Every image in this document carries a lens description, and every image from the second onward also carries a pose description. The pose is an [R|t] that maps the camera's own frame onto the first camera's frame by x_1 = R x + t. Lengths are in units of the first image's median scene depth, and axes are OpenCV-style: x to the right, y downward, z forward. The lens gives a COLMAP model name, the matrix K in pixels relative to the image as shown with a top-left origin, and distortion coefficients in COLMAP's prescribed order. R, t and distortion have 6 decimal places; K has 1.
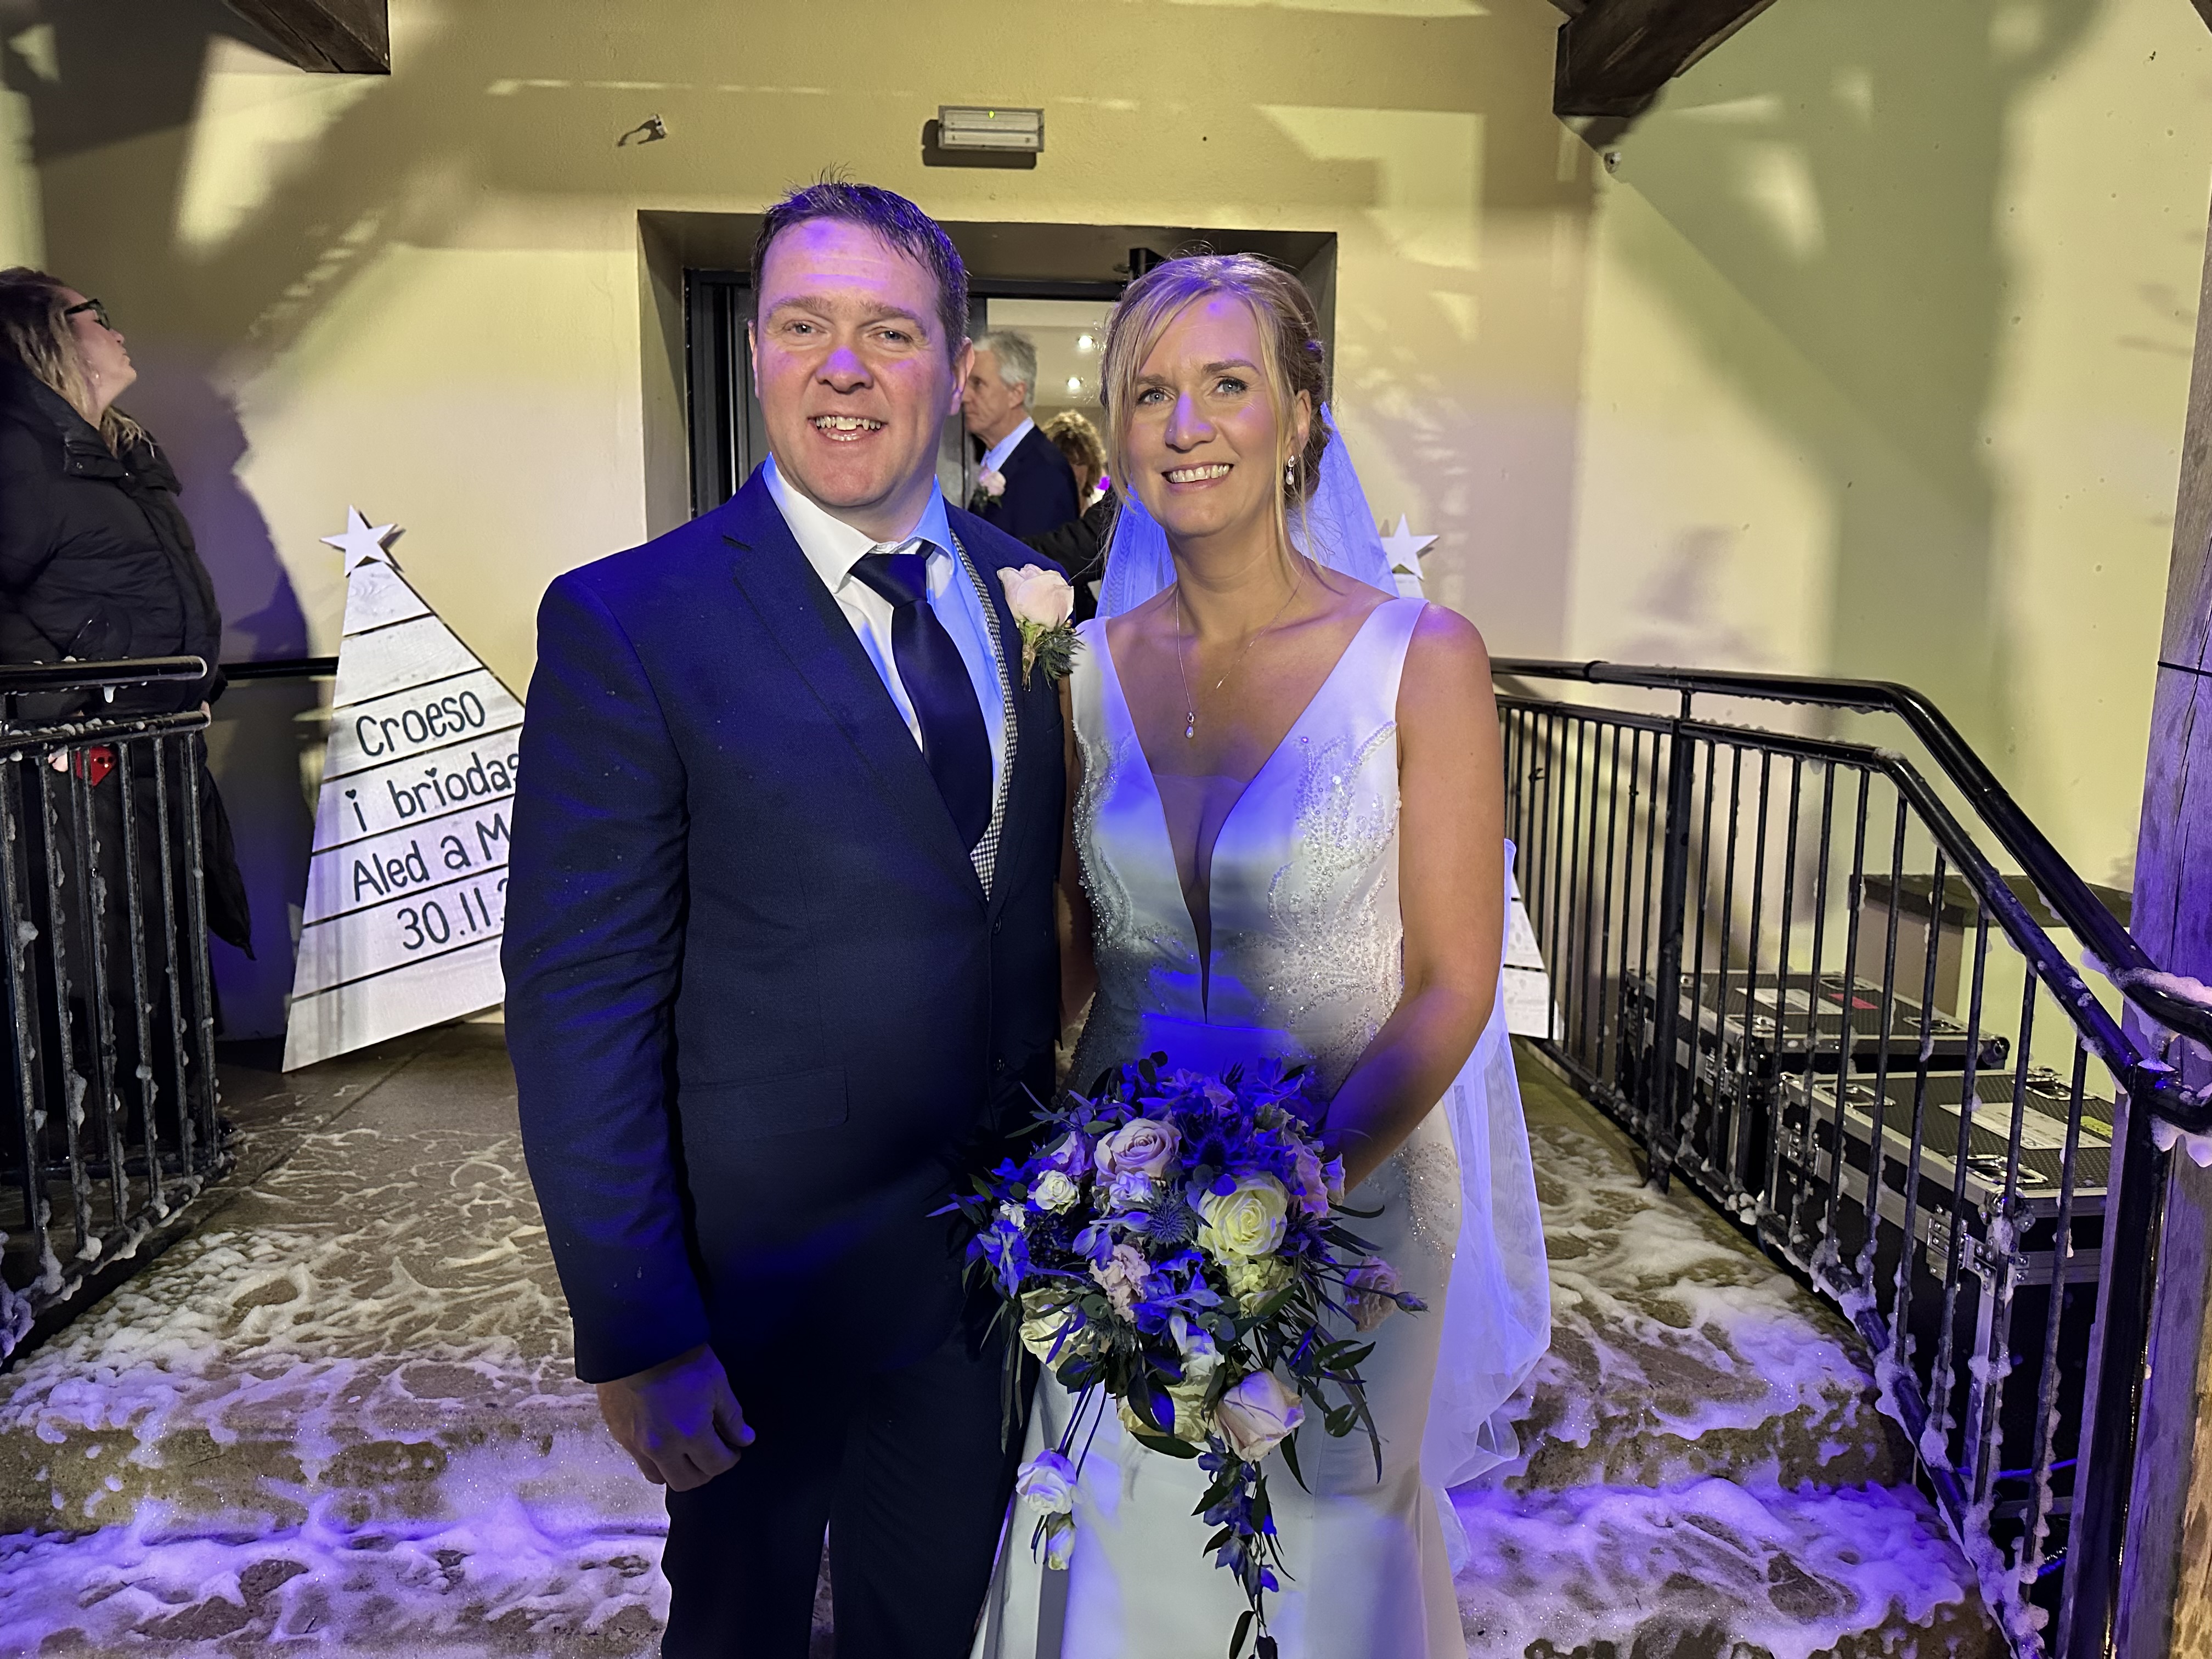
lens RADIAL K [[1547.5, 0, 1101.3], [0, 1547.5, 835.7], [0, 0, 1]] dist [0.032615, -0.019196]
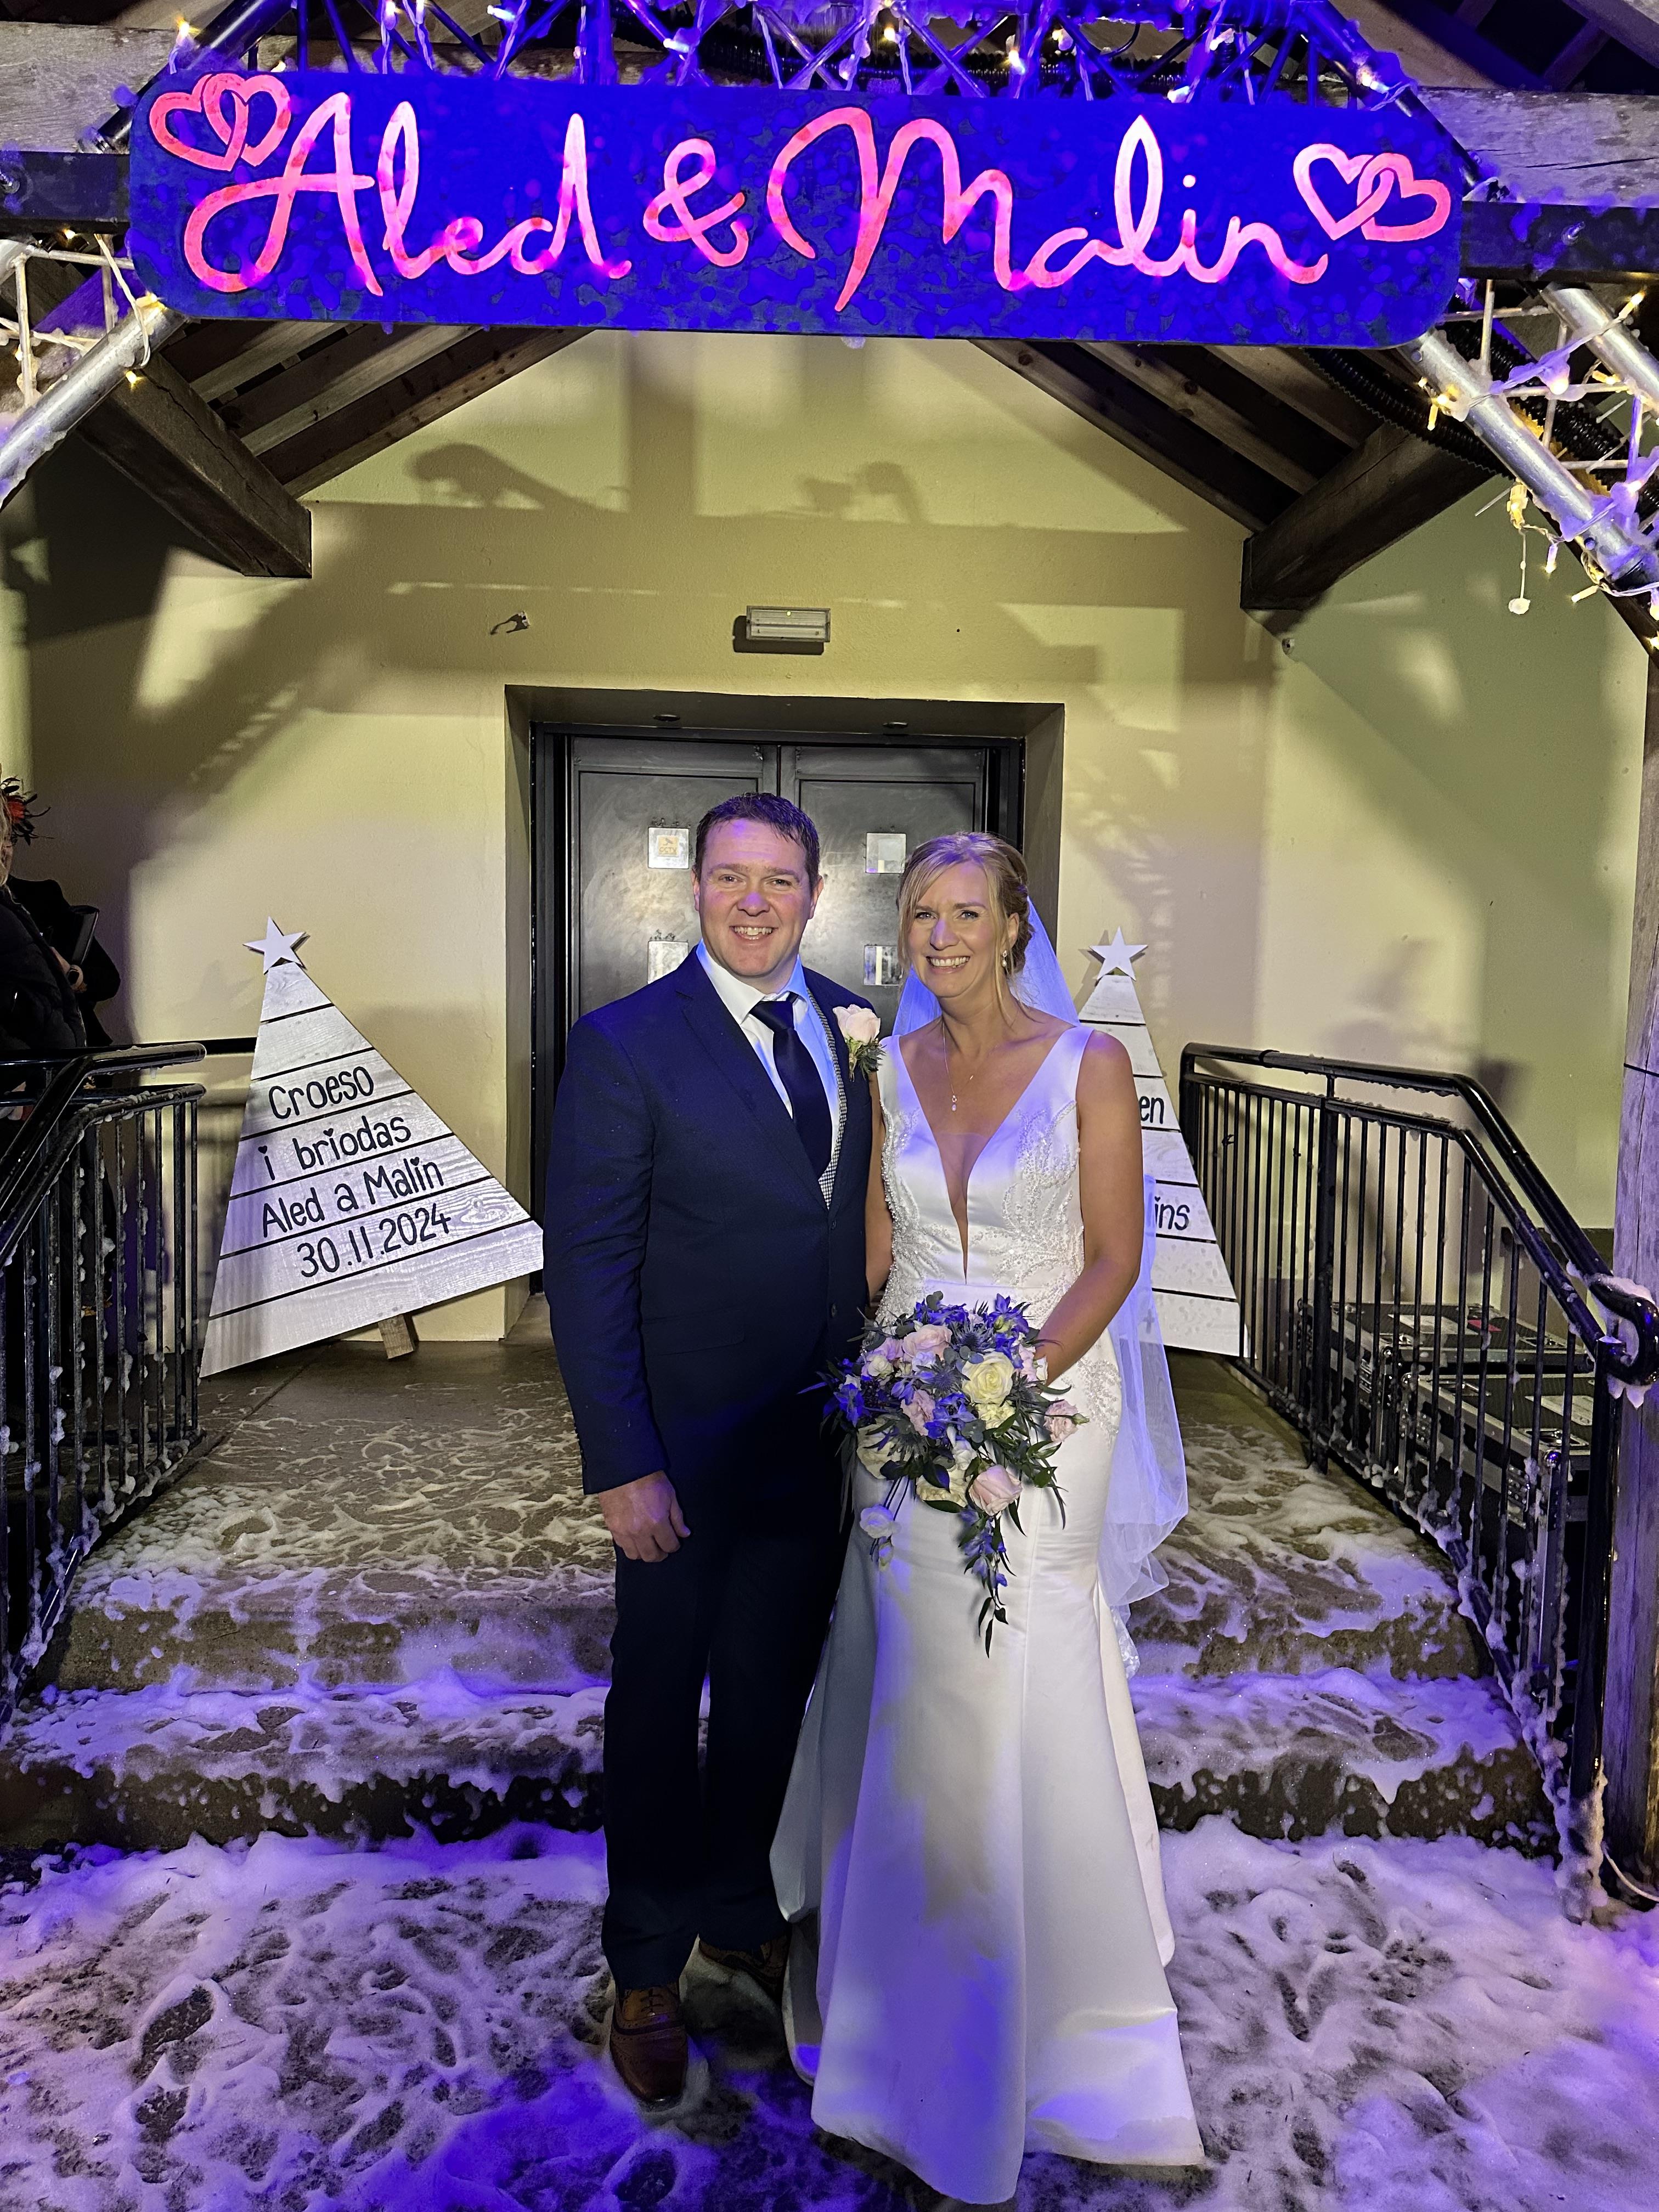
lens RADIAL K [[1547.5, 0, 833.3], [0, 1547.5, 1091.2], [0, 0, 1]] dist [0.032615, -0.019196]
pose [[0.999917, 0.006808, -0.010936, -0.025150], [-0.007564, 0.997472, -0.070661, 0.014989], [0.010427, 0.070738, 0.997440, -0.312240]]
